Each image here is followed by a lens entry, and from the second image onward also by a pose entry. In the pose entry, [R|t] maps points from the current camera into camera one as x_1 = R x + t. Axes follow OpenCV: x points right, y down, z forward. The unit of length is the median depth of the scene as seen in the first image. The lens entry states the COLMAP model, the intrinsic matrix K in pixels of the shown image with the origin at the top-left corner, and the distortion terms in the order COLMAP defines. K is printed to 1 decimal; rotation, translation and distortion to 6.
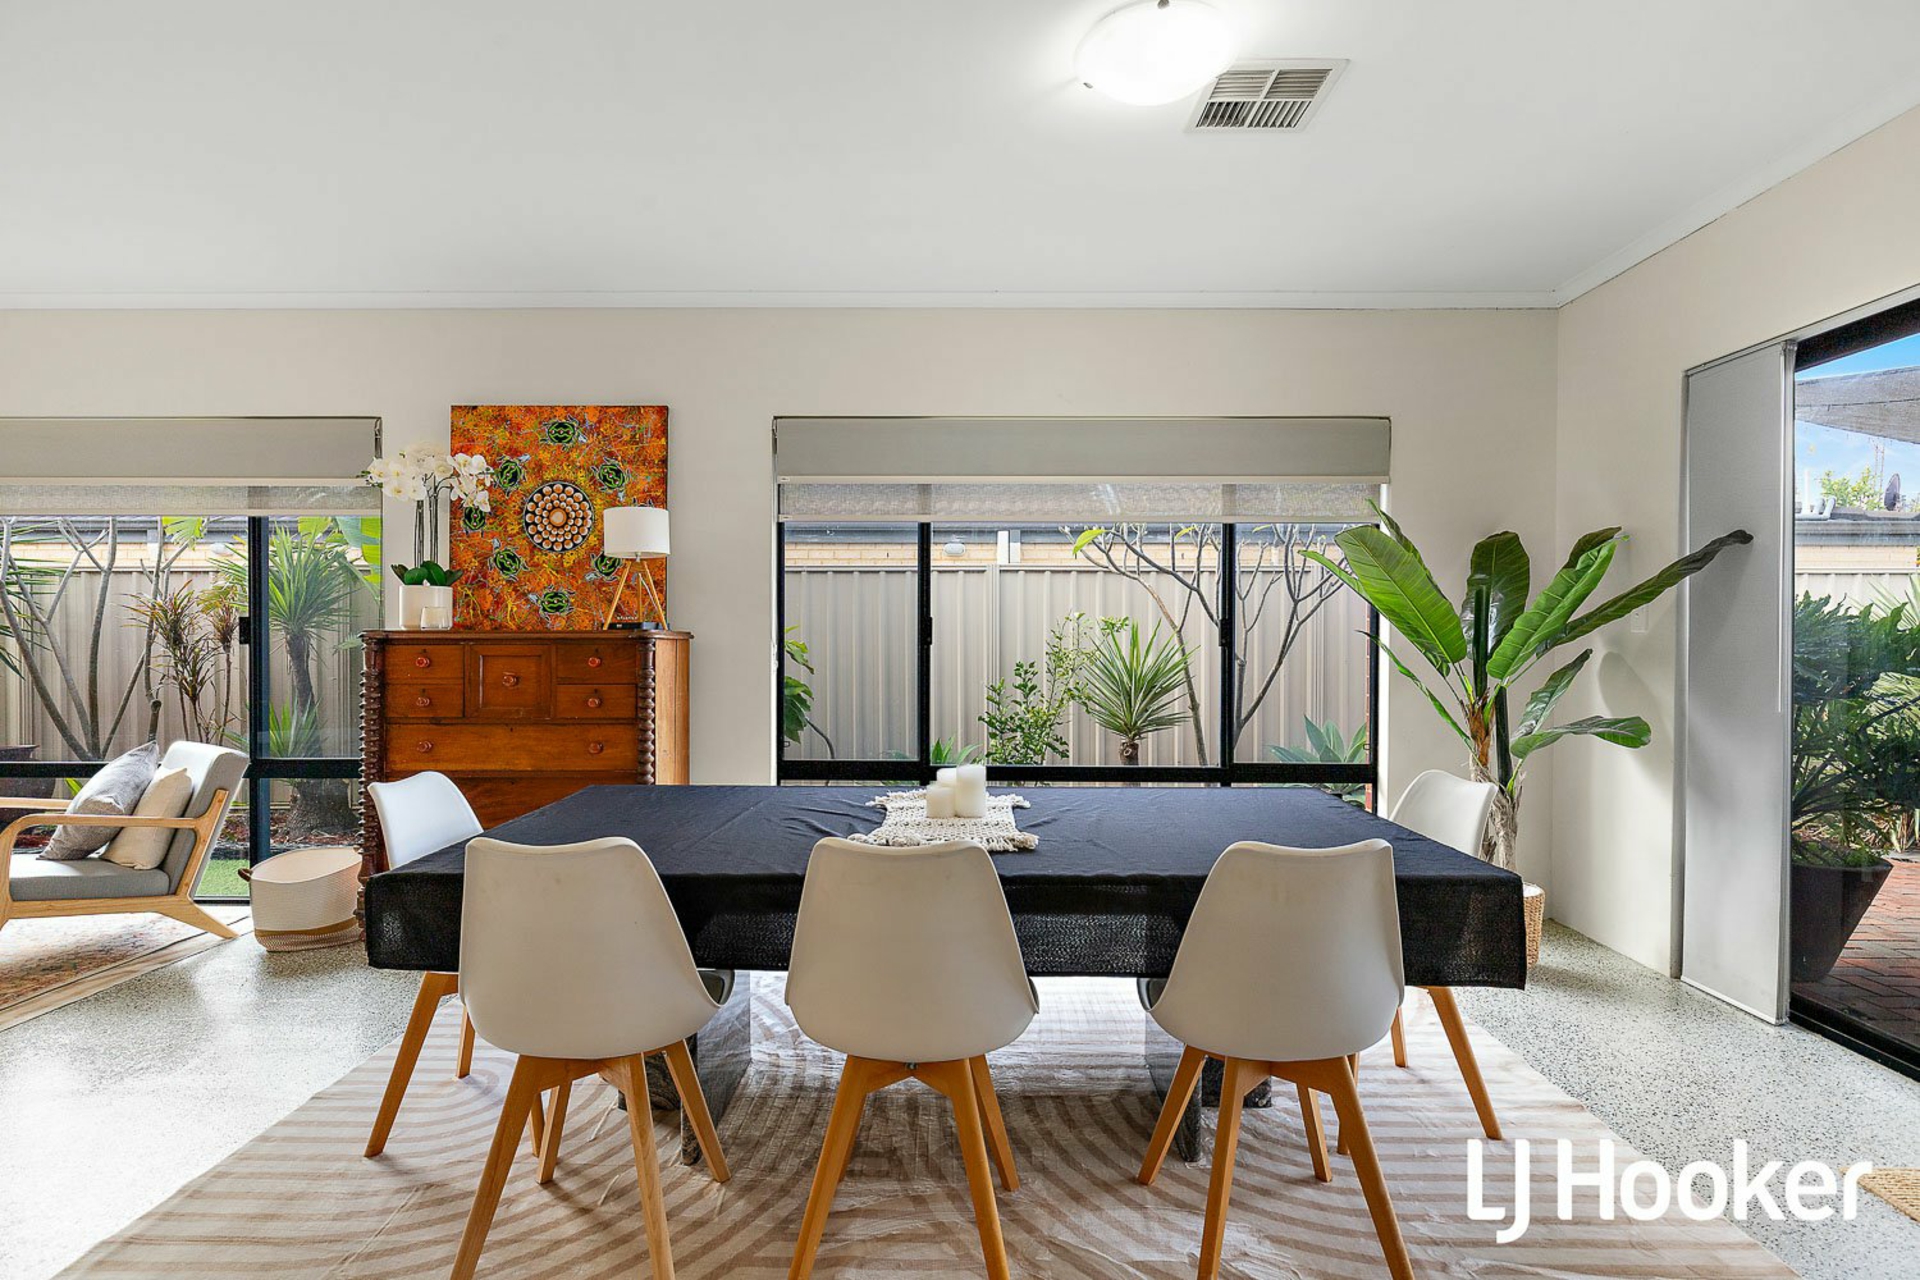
lens RADIAL K [[965.3, 0, 960.0], [0, 965.3, 640.0], [0, 0, 1]] dist [0.000145, -0.000144]
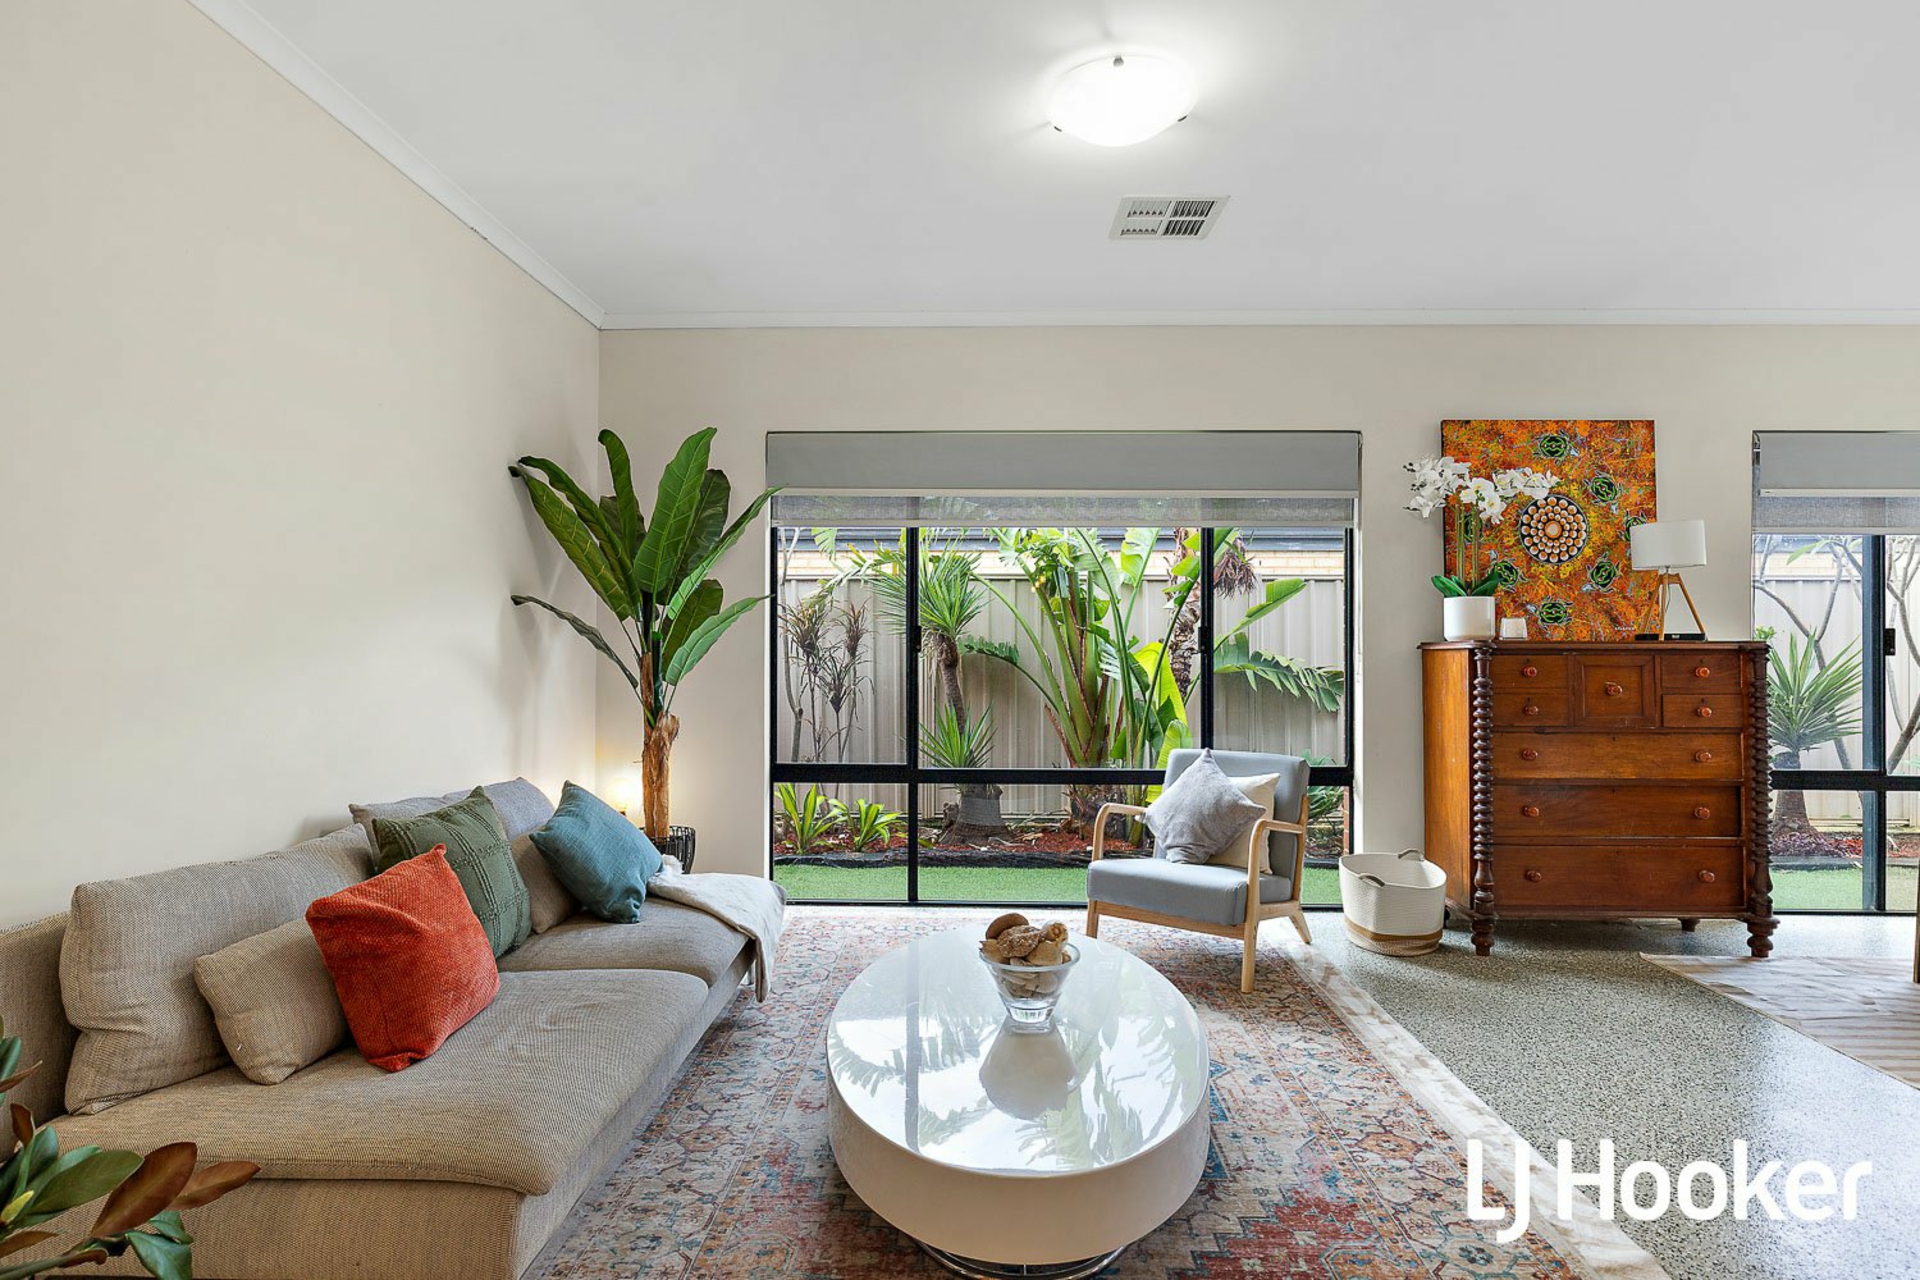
lens RADIAL K [[942.2, 0, 988.0], [0, 942.2, 639.5], [0, 0, 1]] dist [-0.000379, 0.000039]
pose [[0.999981, 0.002651, -0.005604, -1.006750], [-0.002695, 0.999965, -0.007922, -0.001590], [0.005582, 0.007937, 0.999953, 0.003748]]
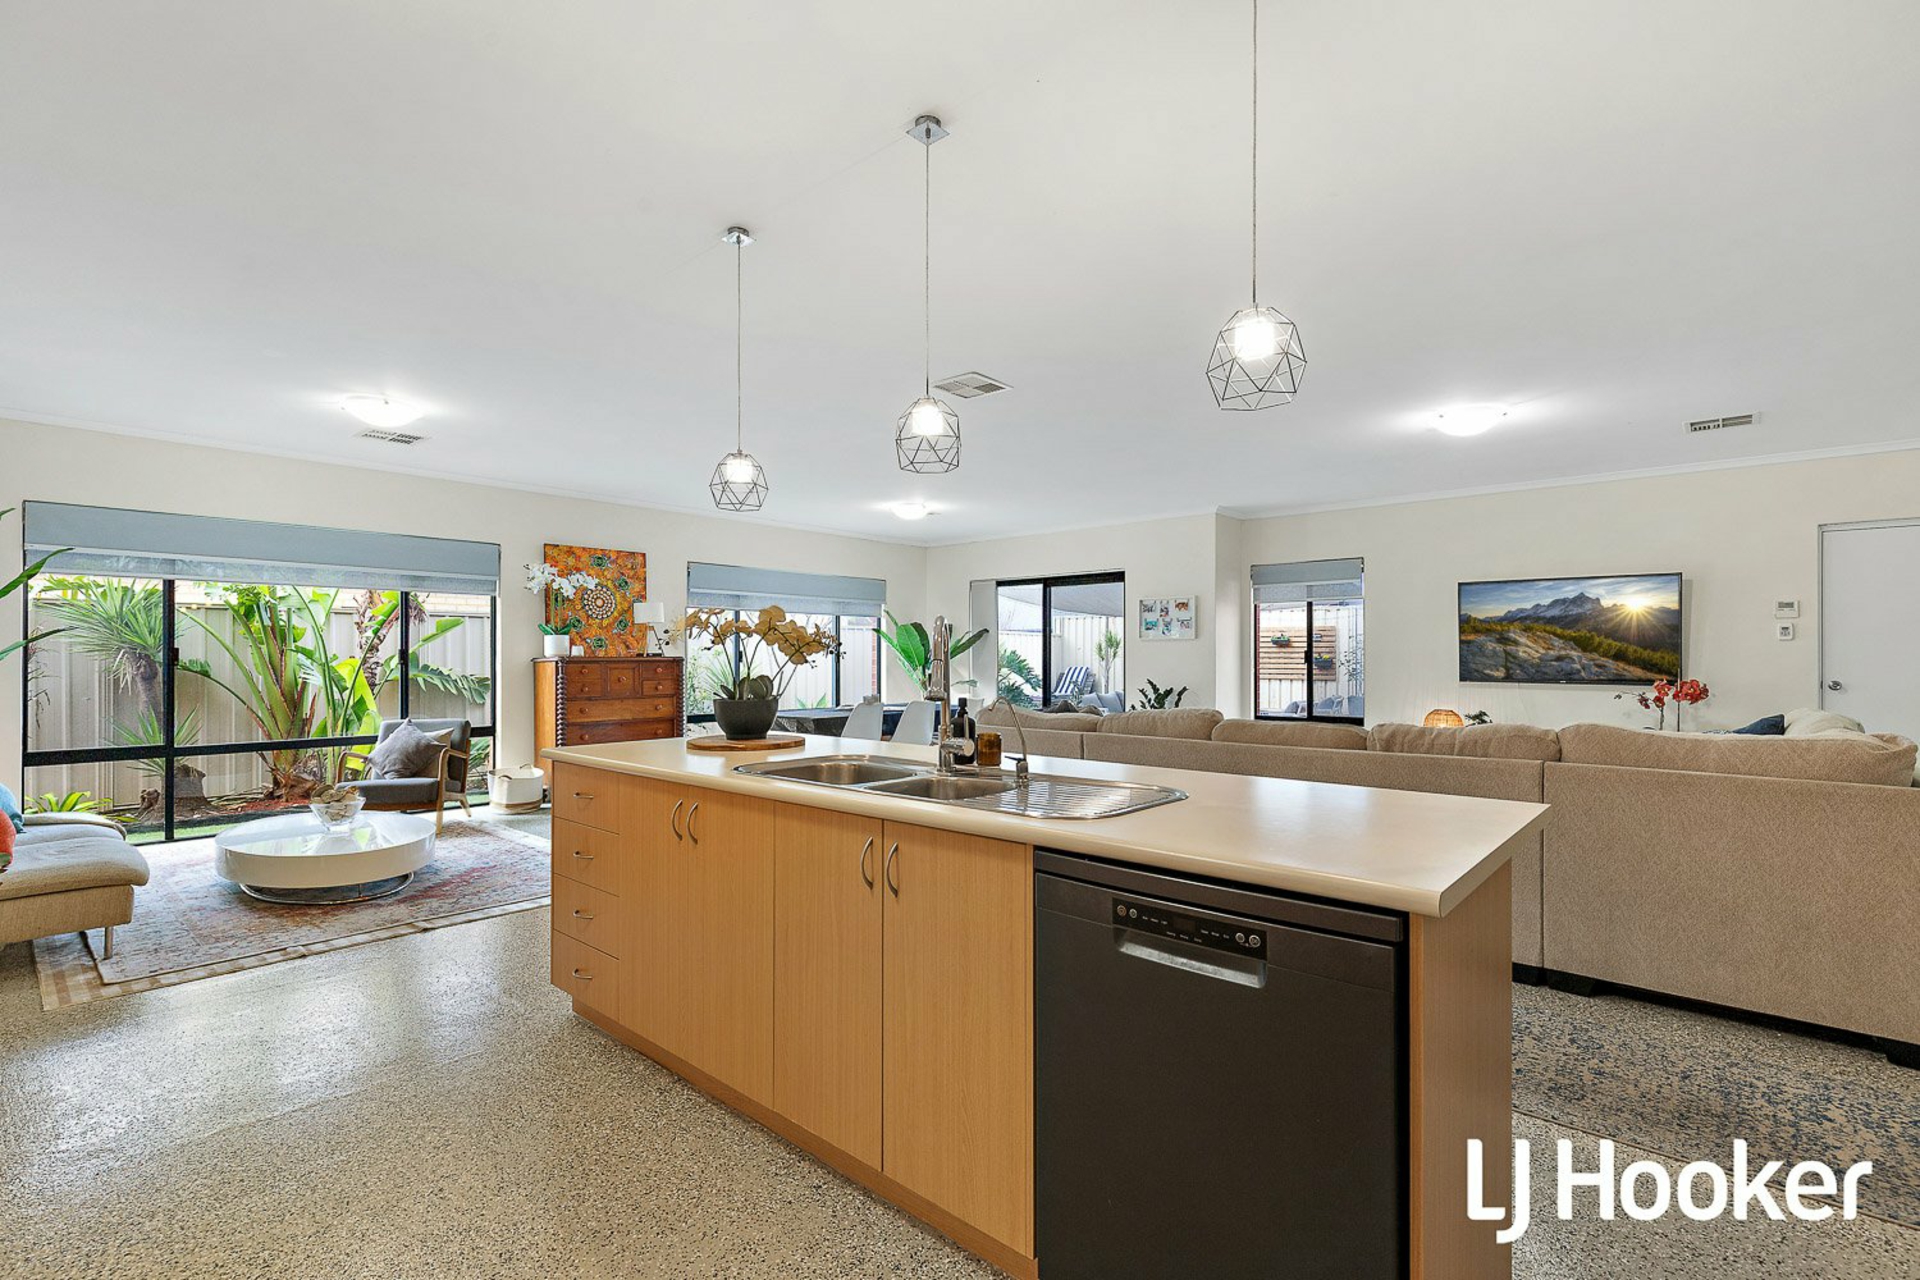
lens RADIAL K [[855.8, 0, 965.7], [0, 855.8, 651.0], [0, 0, 1]] dist [0.000666, 0.000174]
pose [[0.649610, 0.003801, 0.760258, -1.309260], [0.005210, 0.999942, -0.009451, -0.000279], [-0.760250, 0.010100, 0.649552, -0.804063]]
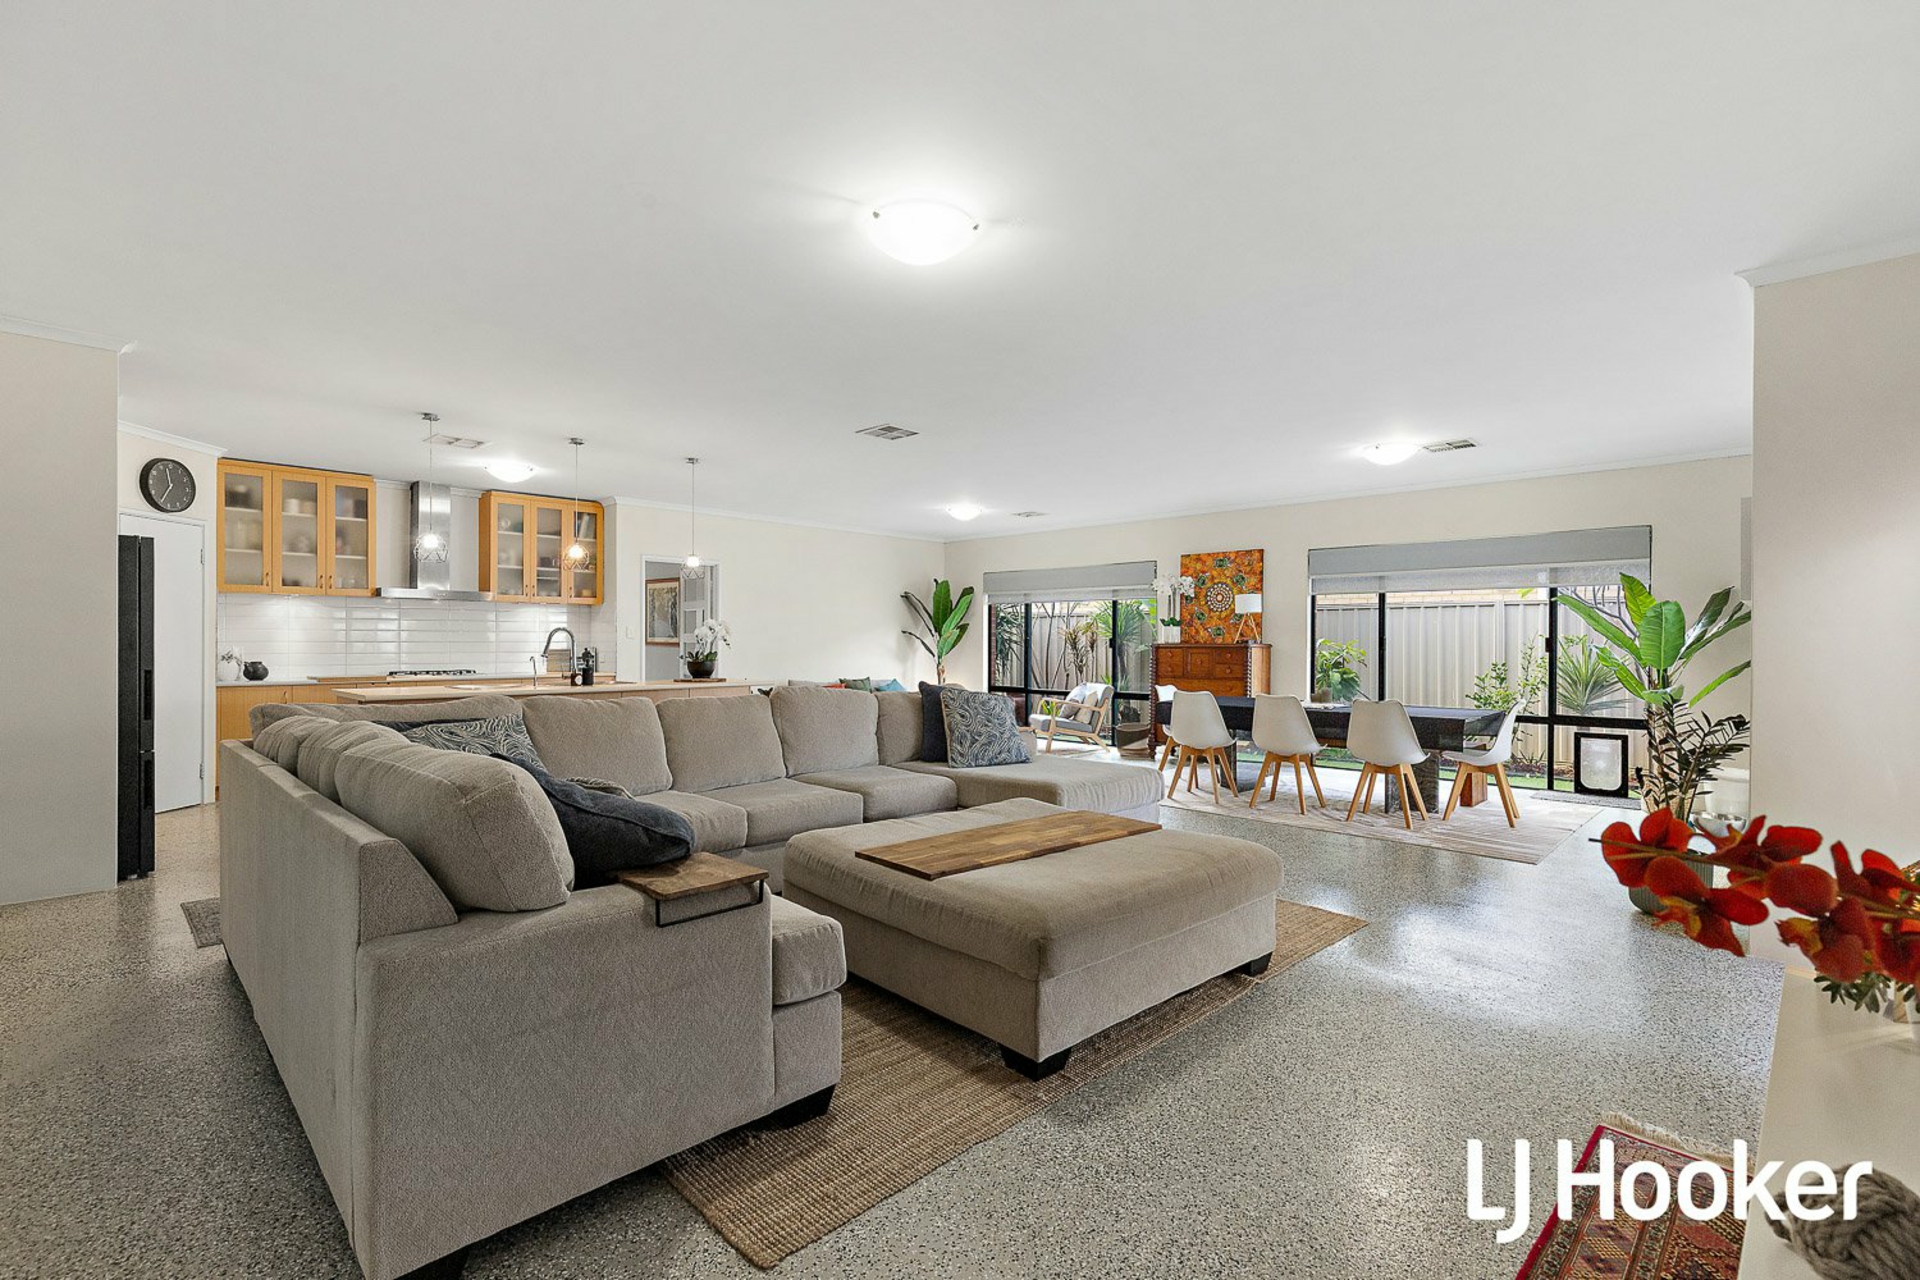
lens RADIAL K [[855.8, 0, 965.7], [0, 855.8, 651.0], [0, 0, 1]] dist [0.000666, 0.000174]
pose [[0.731099, 0.008413, -0.682220, 0.604087], [-0.007356, 0.999963, 0.004448, 0.004548], [0.682232, 0.001767, 0.731133, -1.044903]]
